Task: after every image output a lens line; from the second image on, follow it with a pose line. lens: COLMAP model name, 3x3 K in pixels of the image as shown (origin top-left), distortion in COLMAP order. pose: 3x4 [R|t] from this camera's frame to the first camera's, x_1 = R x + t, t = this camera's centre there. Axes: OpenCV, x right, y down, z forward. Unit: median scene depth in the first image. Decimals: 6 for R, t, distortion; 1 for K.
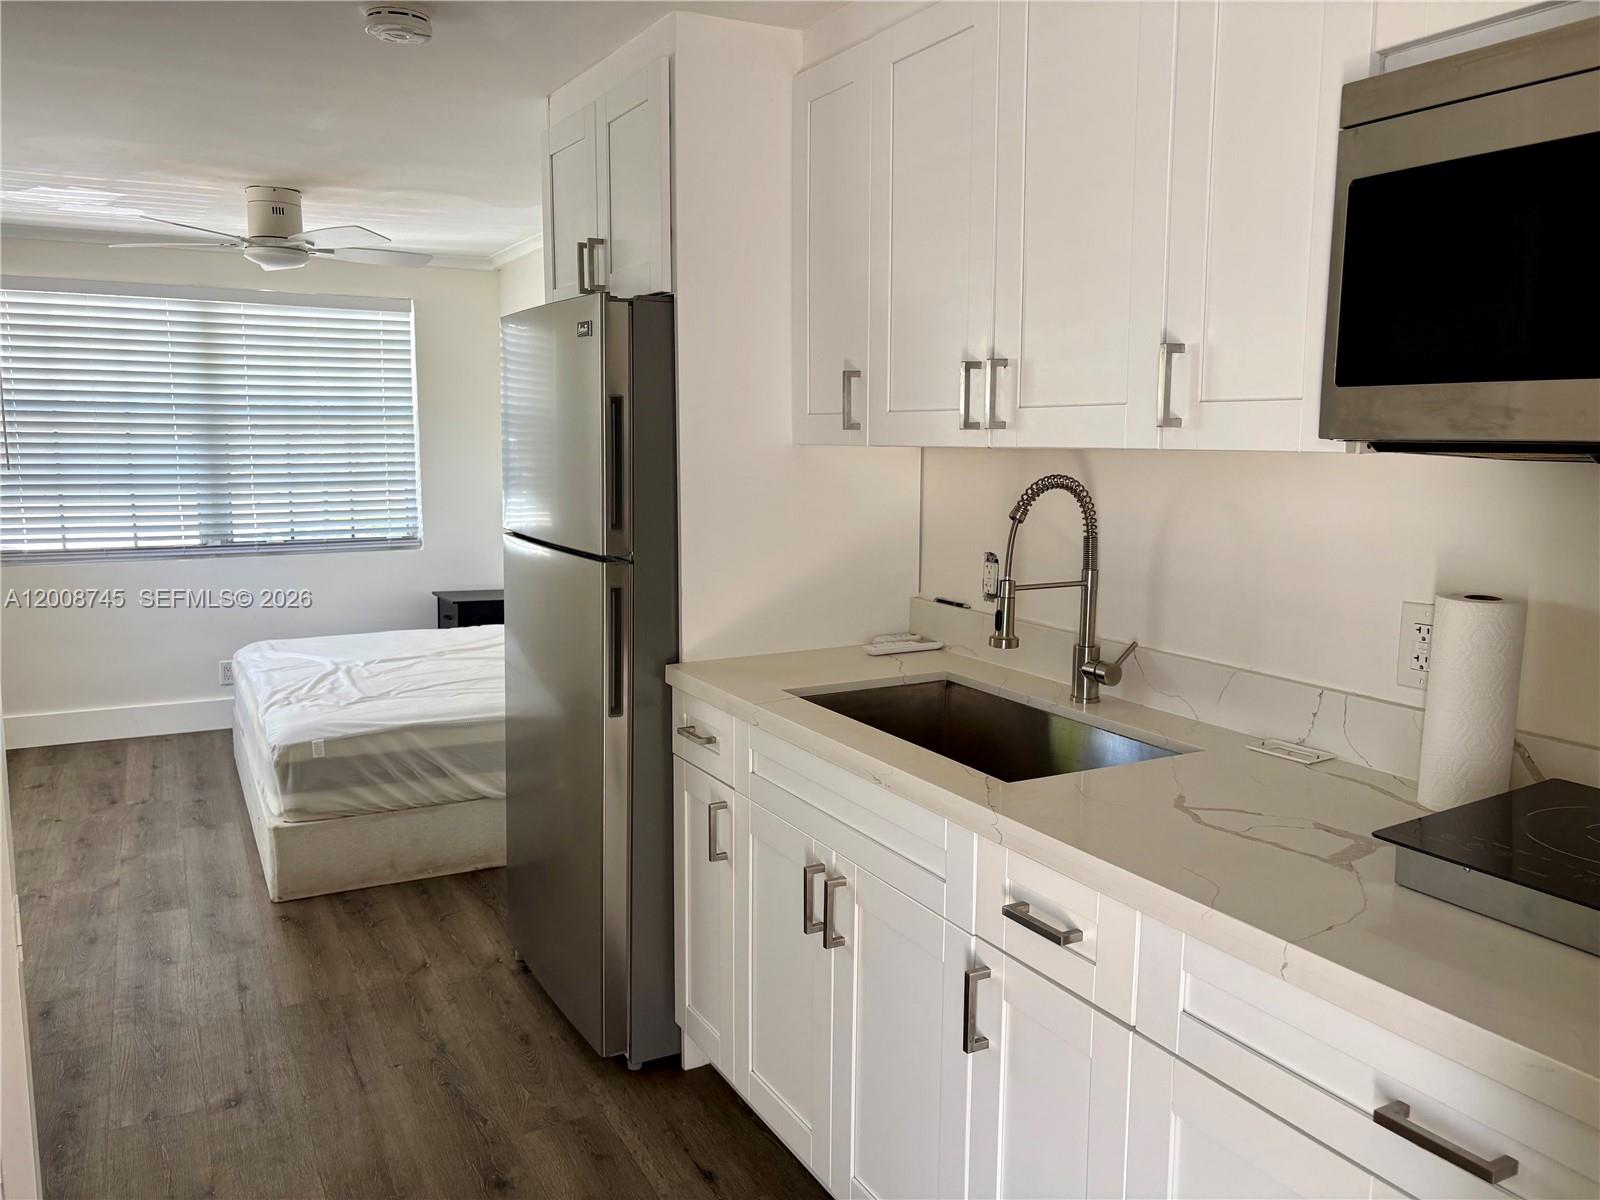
lens RADIAL K [[1197.9, 0, 800.0], [0, 1197.9, 600.0], [0, 0, 1]] dist [0.019686, 0.003448]
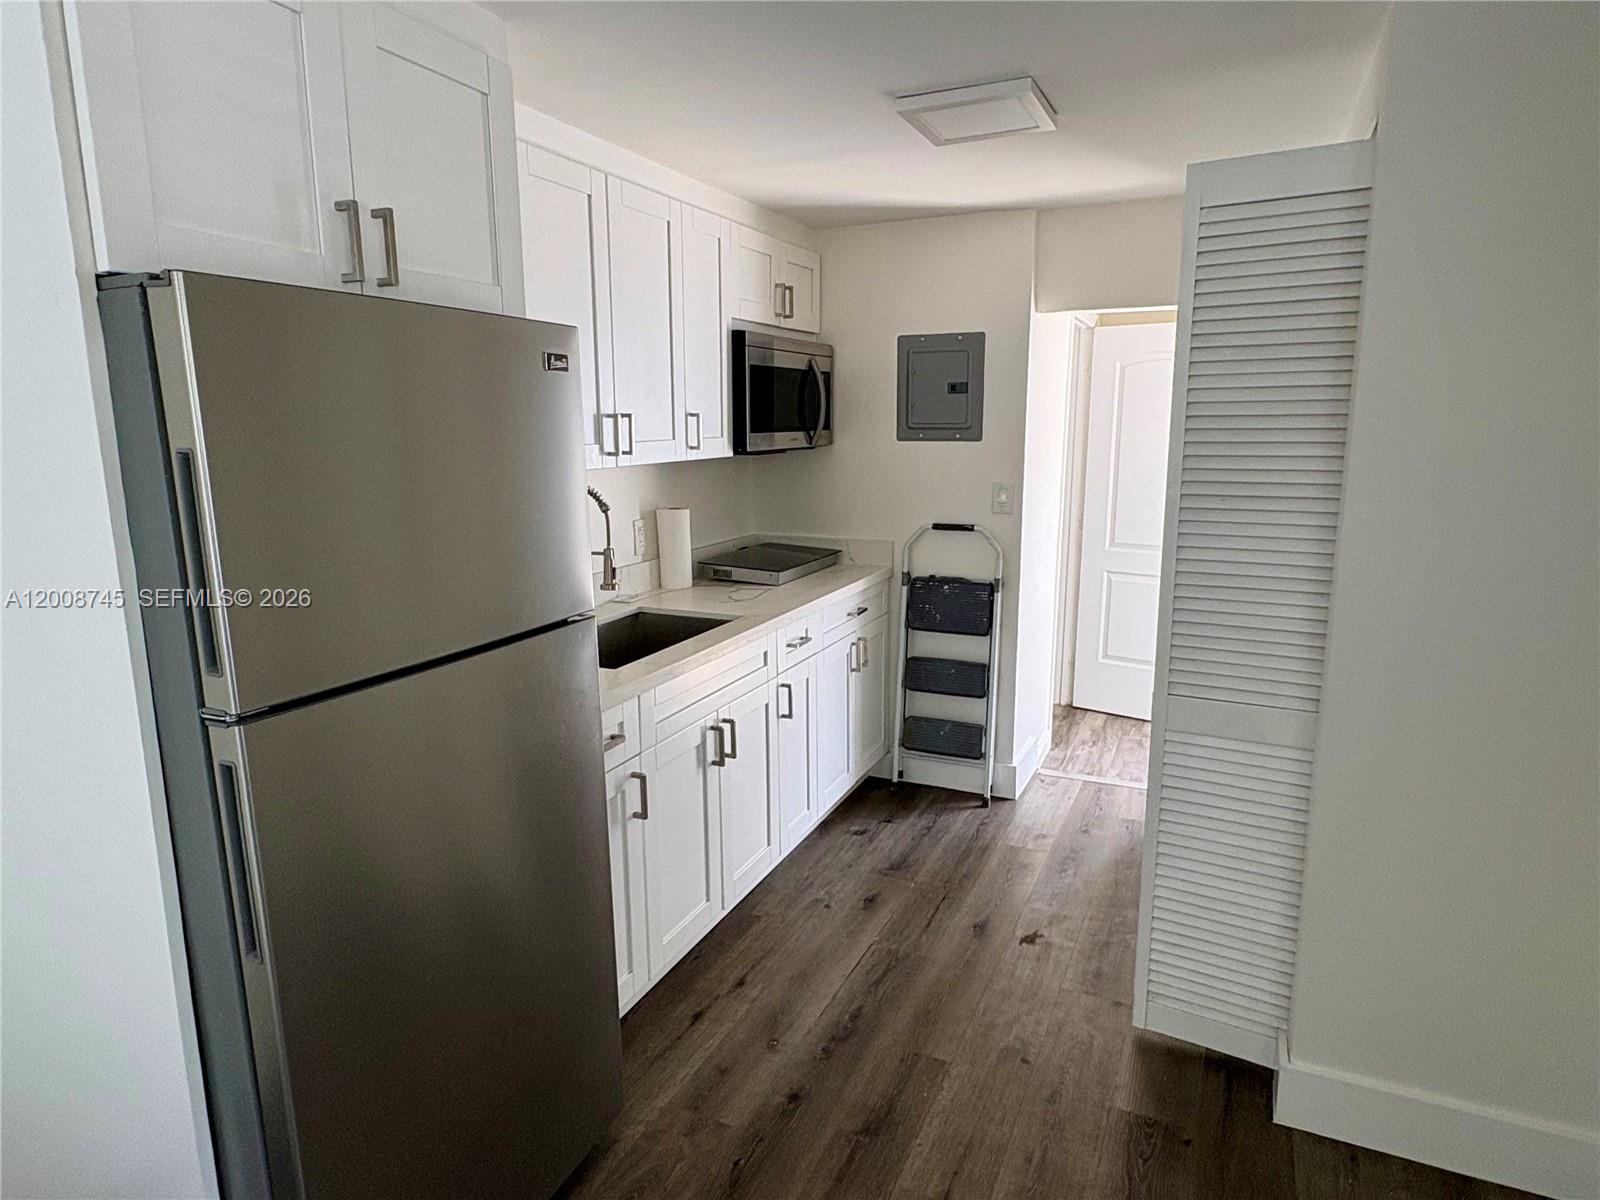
lens RADIAL K [[948.4, 0, 792.7], [0, 948.4, 609.6], [0, 0, 1]] dist [0.001386, 0.000831]
pose [[-0.590092, -0.162719, 0.790768, -0.425138], [0.117786, 0.951646, 0.283718, -0.115473], [-0.798698, 0.260561, -0.542392, 0.641745]]
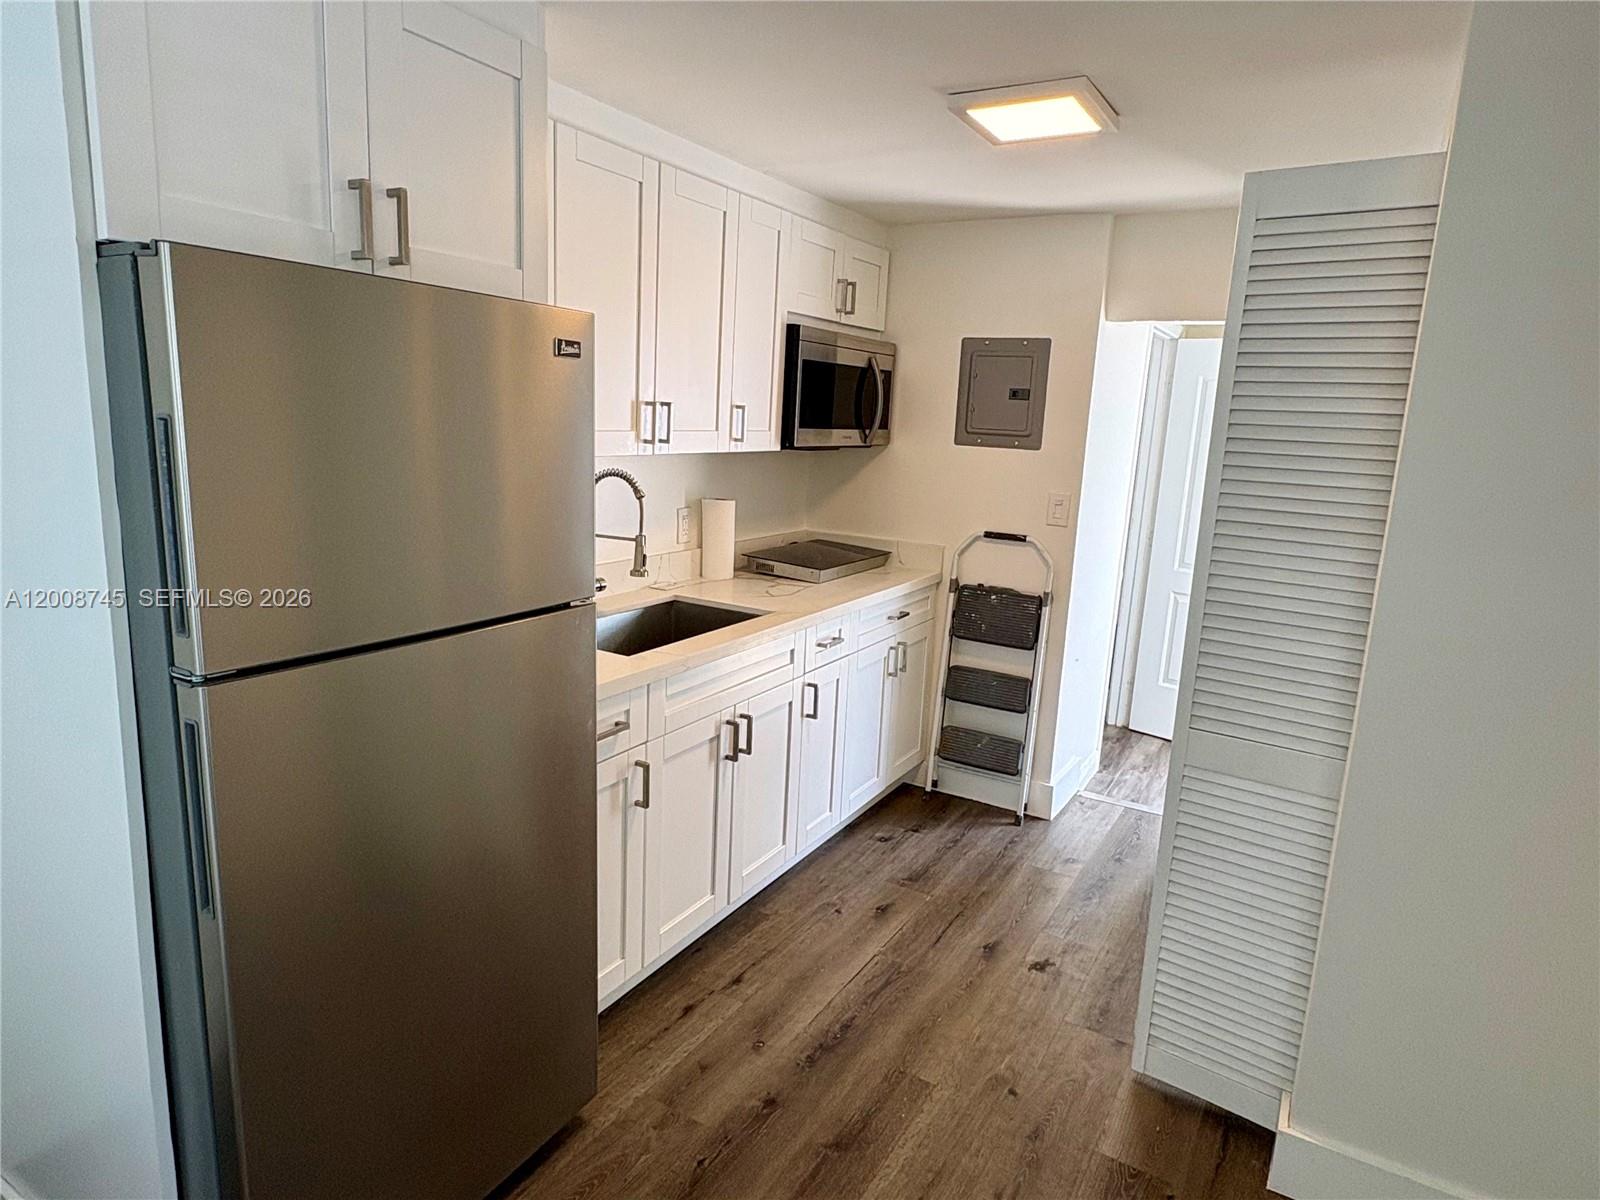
lens RADIAL K [[948.0, 0, 796.9], [0, 948.0, 605.5], [0, 0, 1]] dist [-0.001095, 0.001752]
pose [[-0.508273, -0.204845, 0.836479, -0.438045], [0.071390, 0.957934, 0.277967, -0.113397], [-0.858232, 0.200999, -0.472268, 0.609063]]
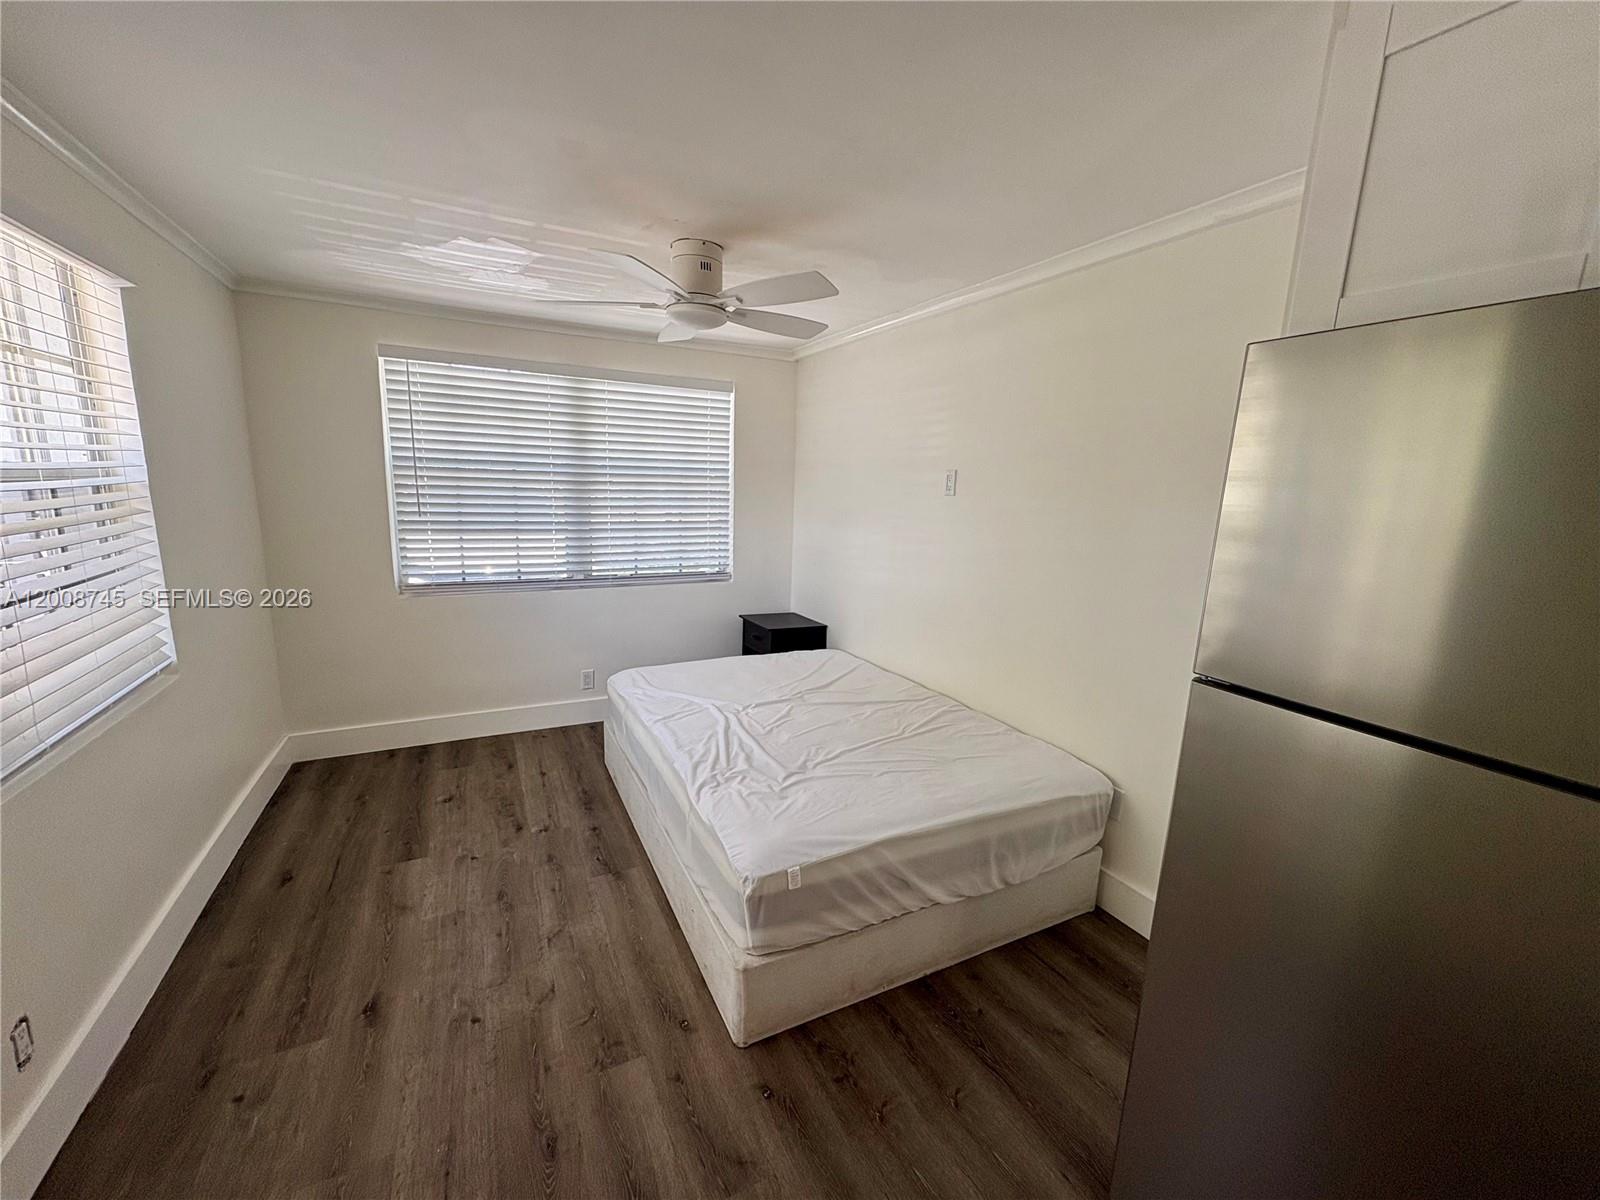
lens RADIAL K [[638.4, 0, 800.0], [0, 638.4, 602.4], [0, 0, 1]] dist [0.001376, 0.000253]
pose [[0.999409, 0.026979, -0.021311, -0.291277], [-0.025958, 0.998565, 0.046842, -0.069303], [0.022544, -0.046261, 0.998675, 0.412852]]
